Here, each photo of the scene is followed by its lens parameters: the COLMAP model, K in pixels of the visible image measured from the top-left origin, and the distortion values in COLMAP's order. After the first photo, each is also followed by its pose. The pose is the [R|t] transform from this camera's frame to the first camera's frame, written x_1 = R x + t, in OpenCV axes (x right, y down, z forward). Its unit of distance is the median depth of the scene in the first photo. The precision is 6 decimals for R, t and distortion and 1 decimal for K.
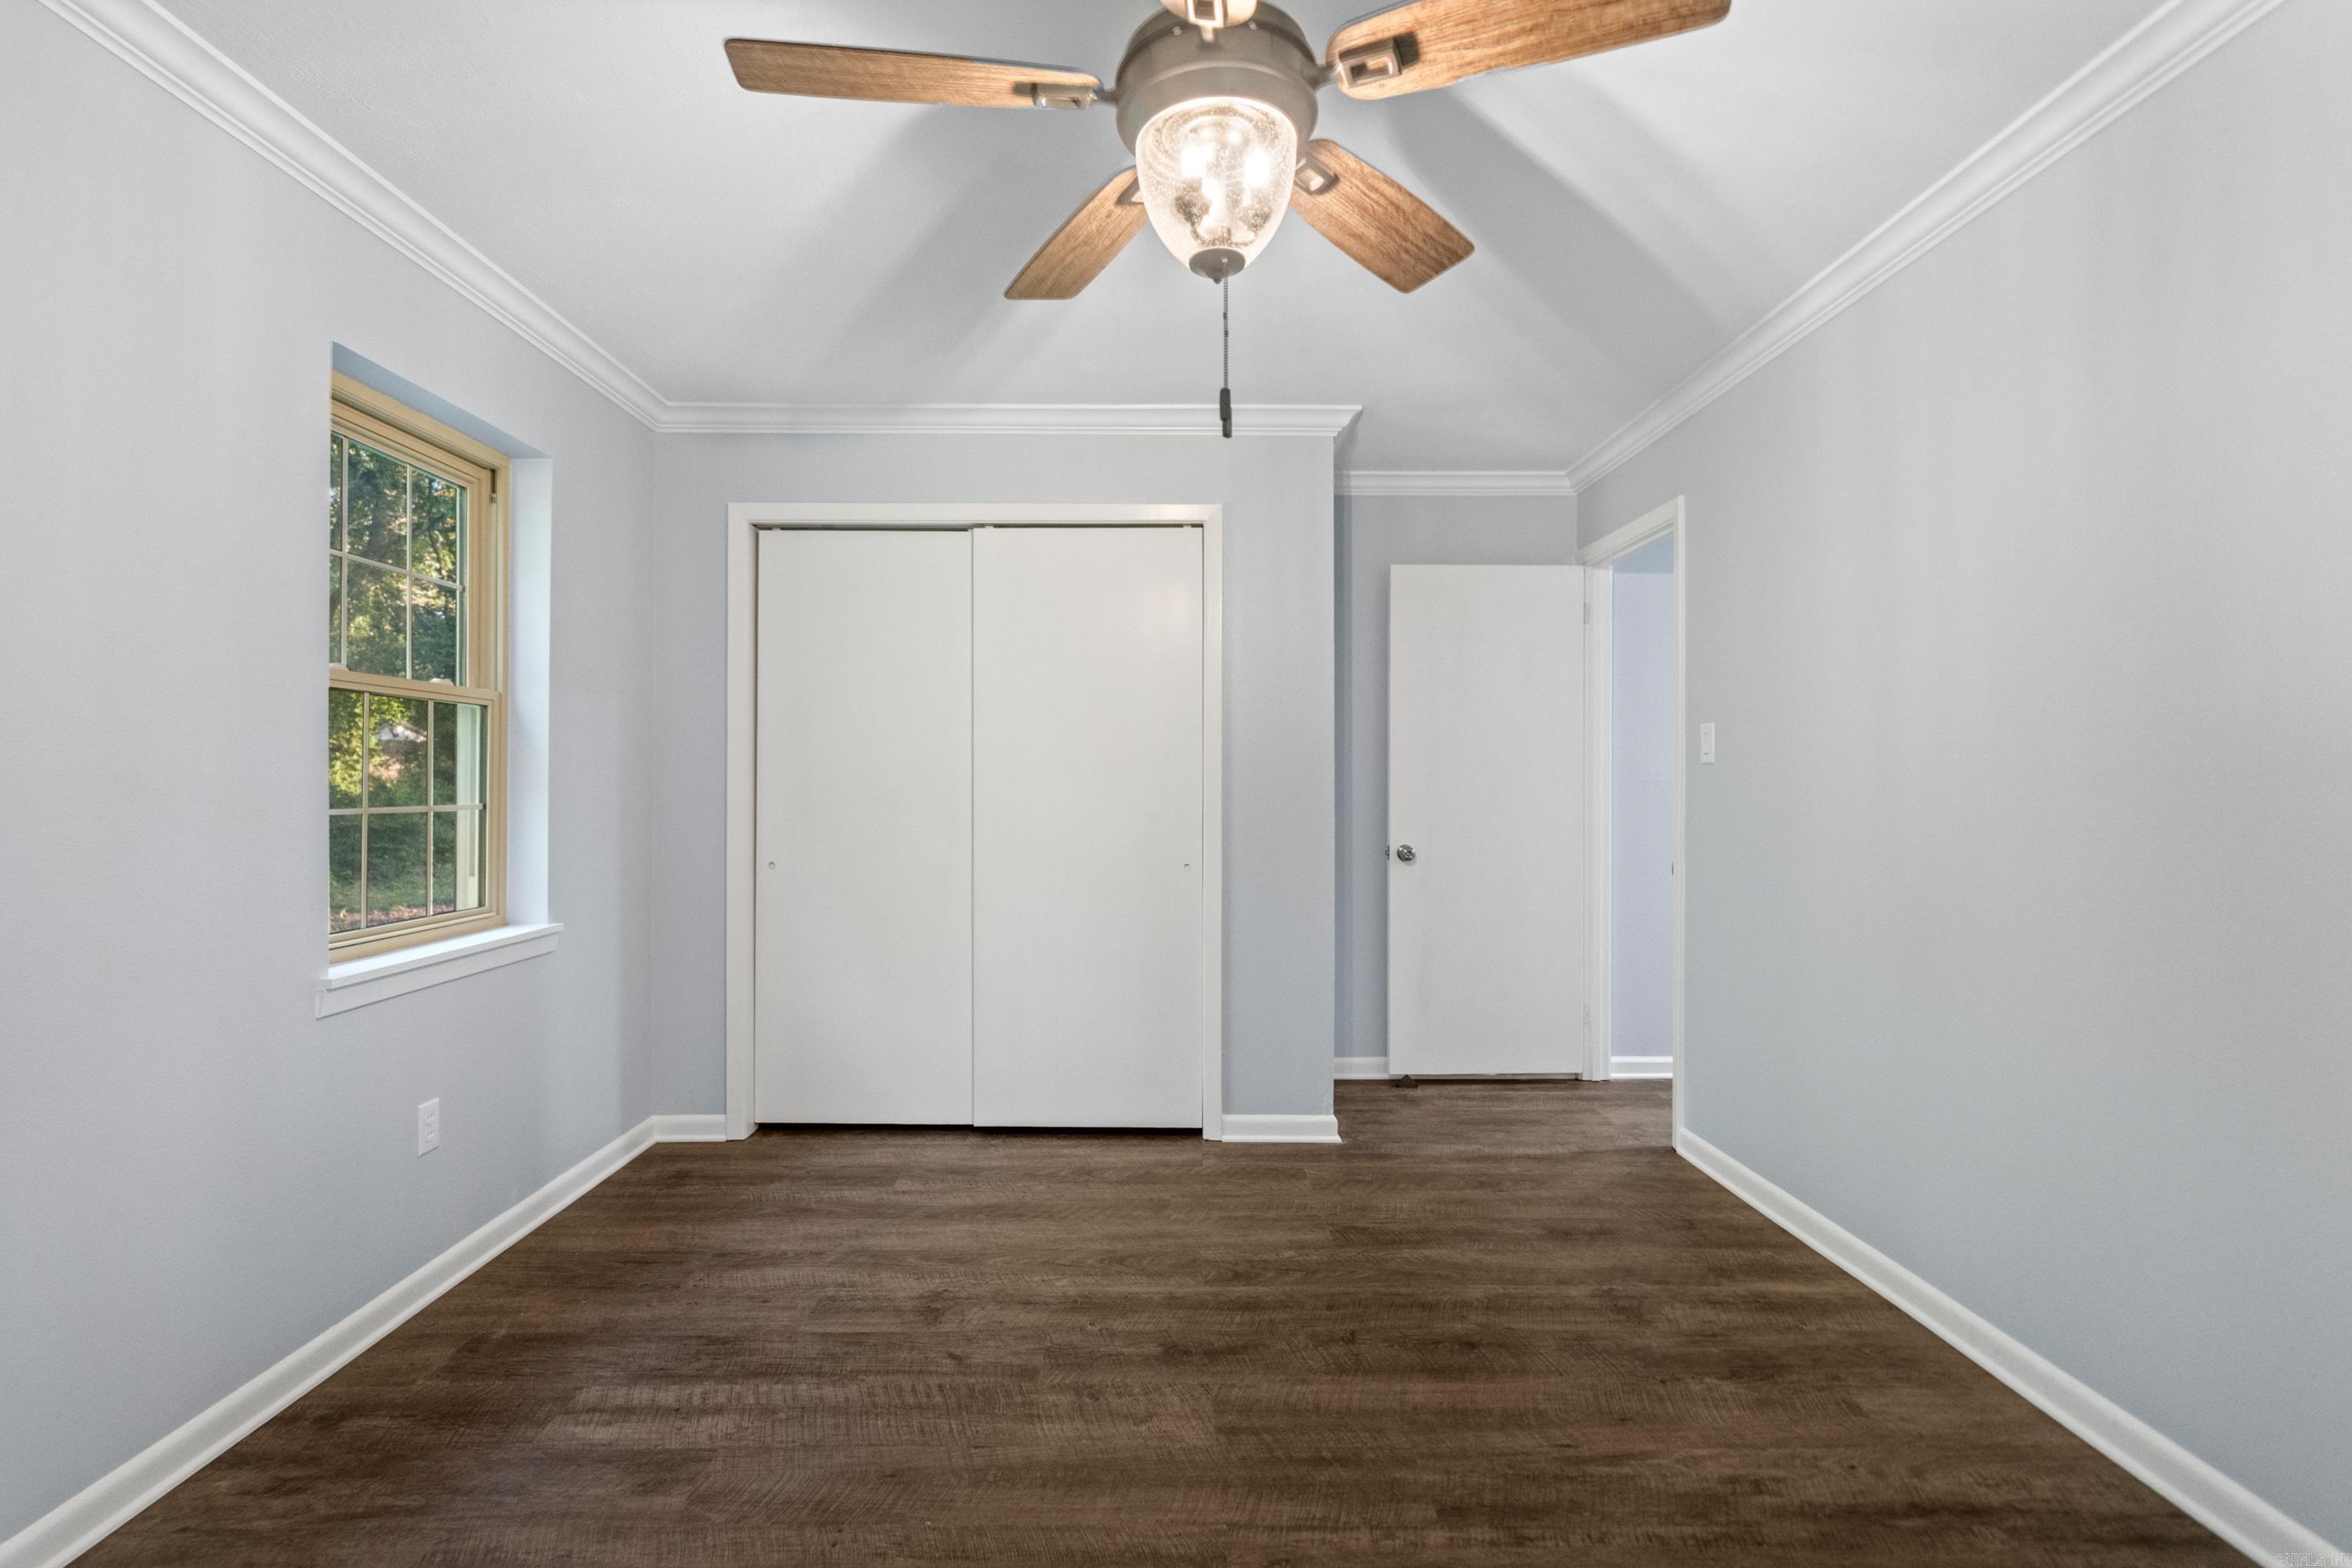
lens RADIAL K [[1099.0, 0, 1178.5], [0, 1099.0, 793.8], [0, 0, 1]] dist [0.000564, 0.000360]
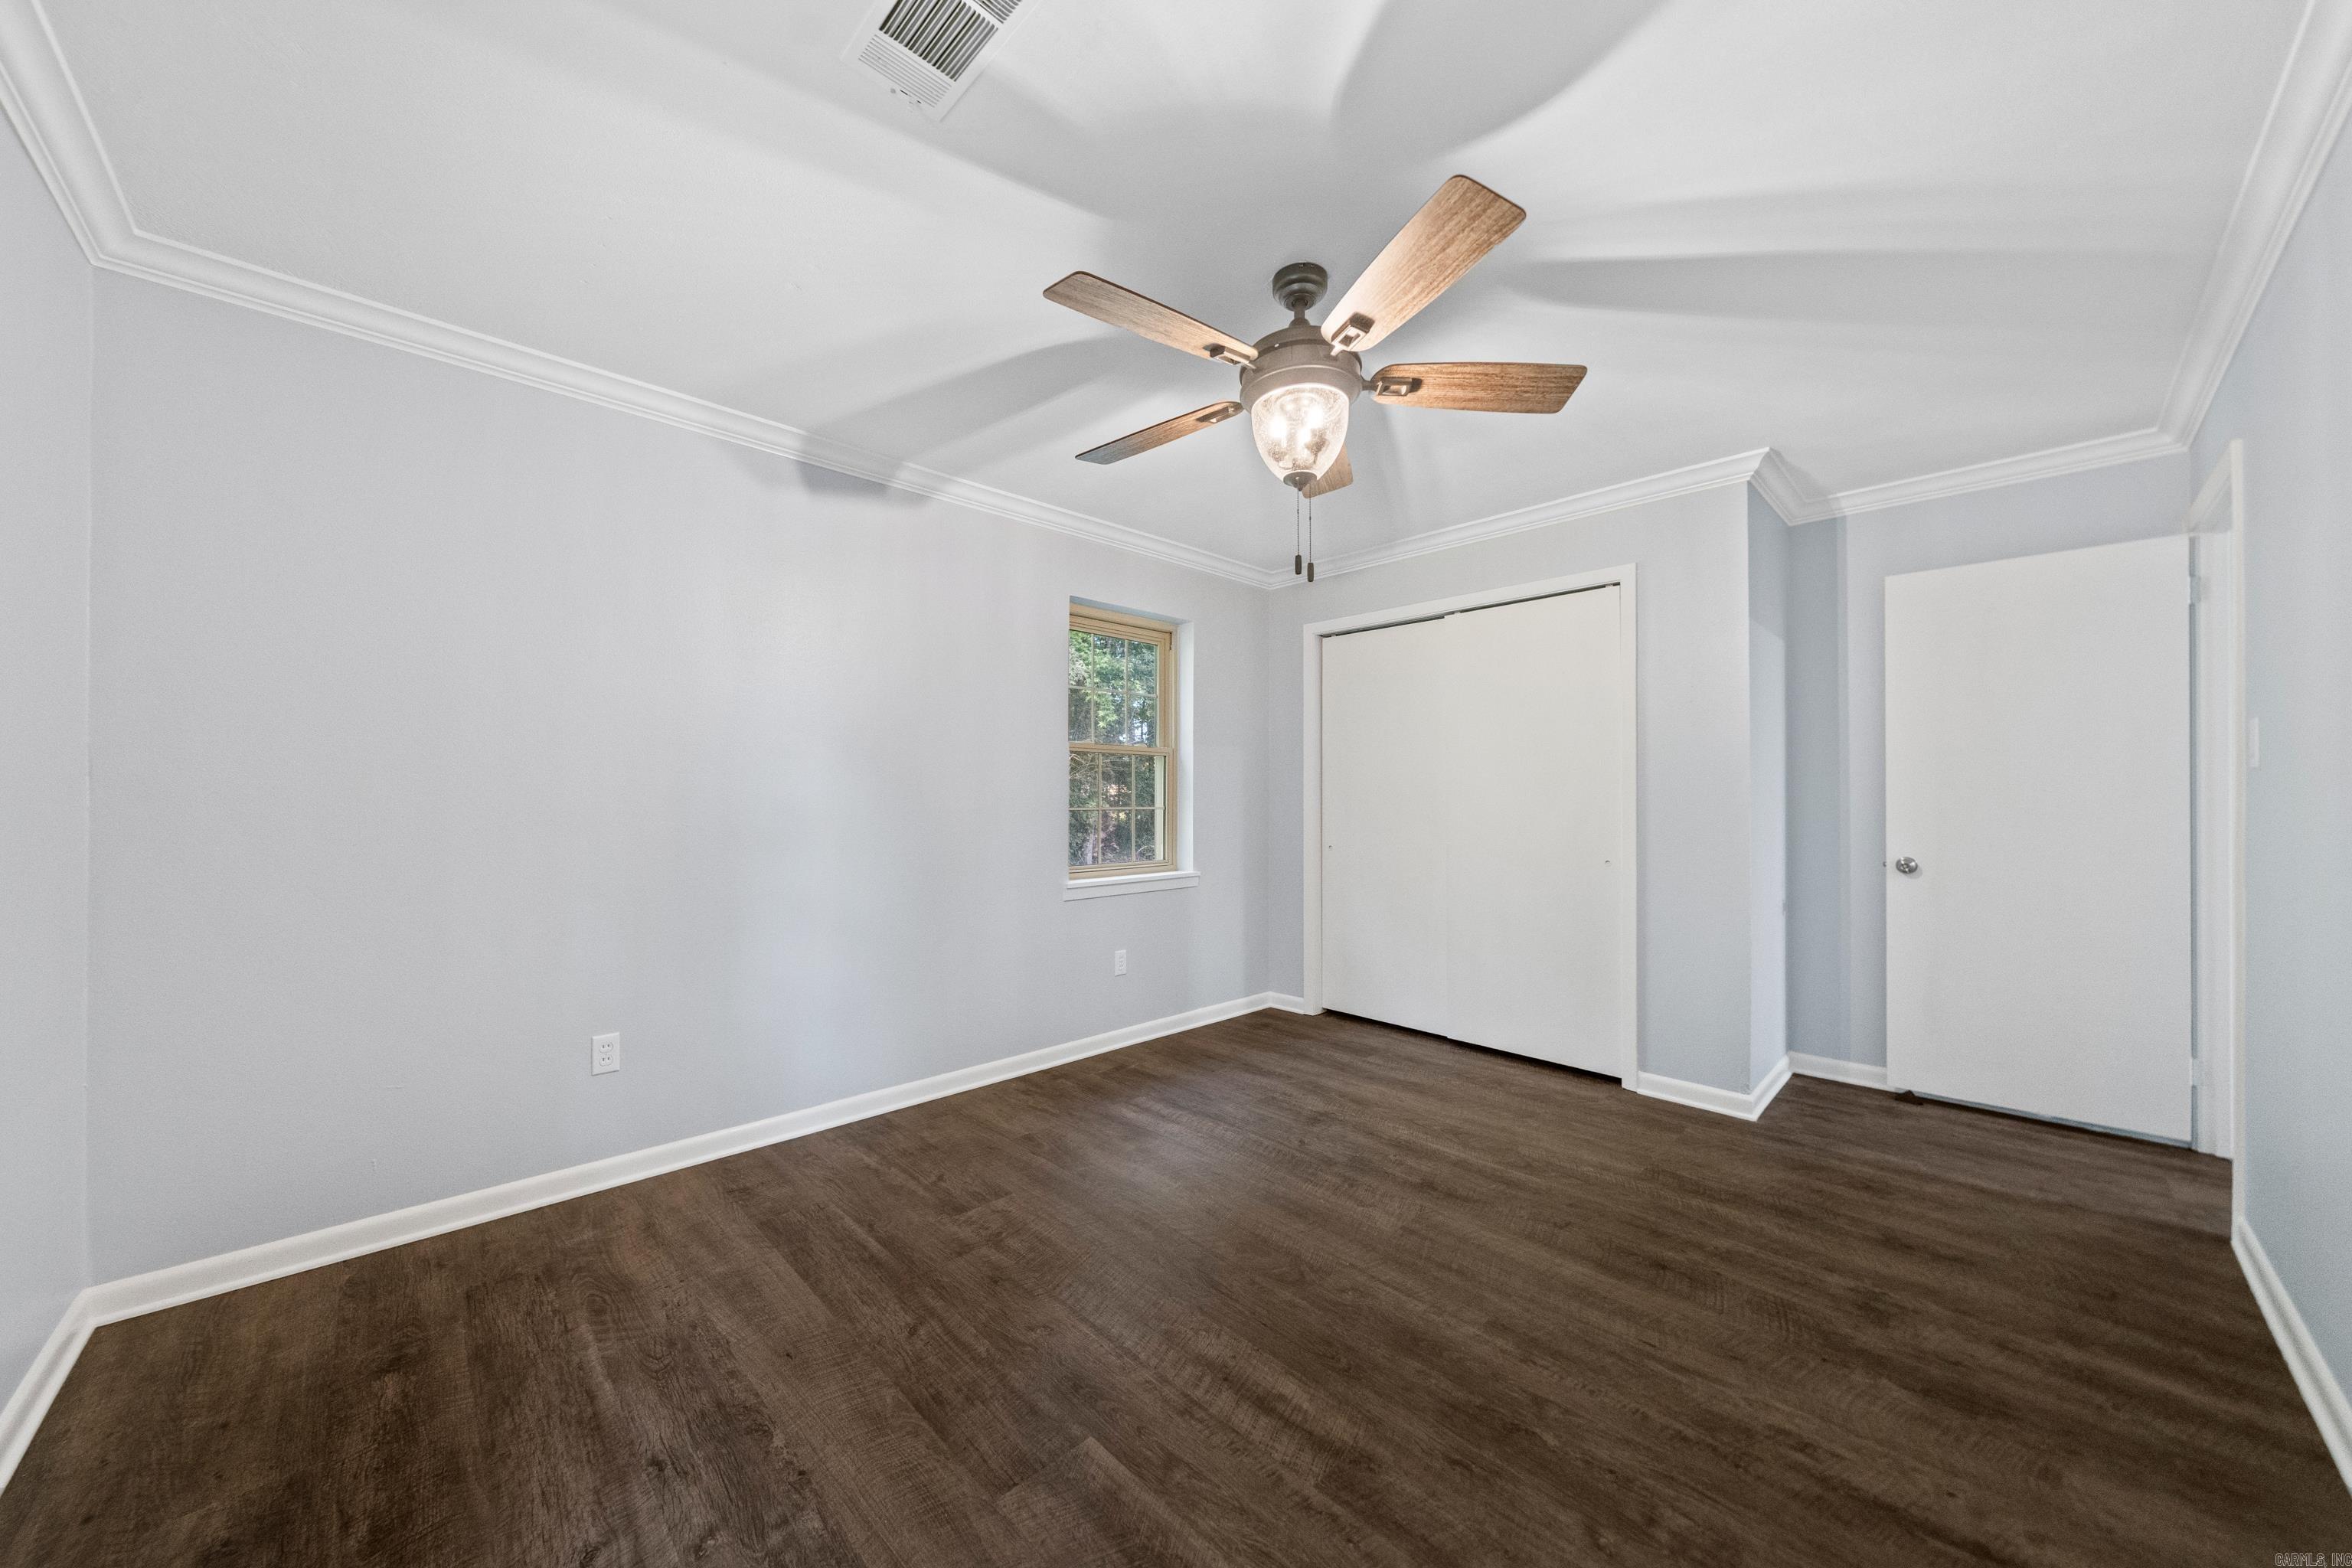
lens RADIAL K [[809.7, 0, 1126.8], [0, 809.7, 809.3], [0, 0, 1]] dist [-0.007131, -0.000014]
pose [[0.673299, 0.010448, -0.739297, 0.374700], [-0.007217, 0.999945, 0.007559, 0.004271], [0.739335, 0.000246, 0.673337, -0.008075]]
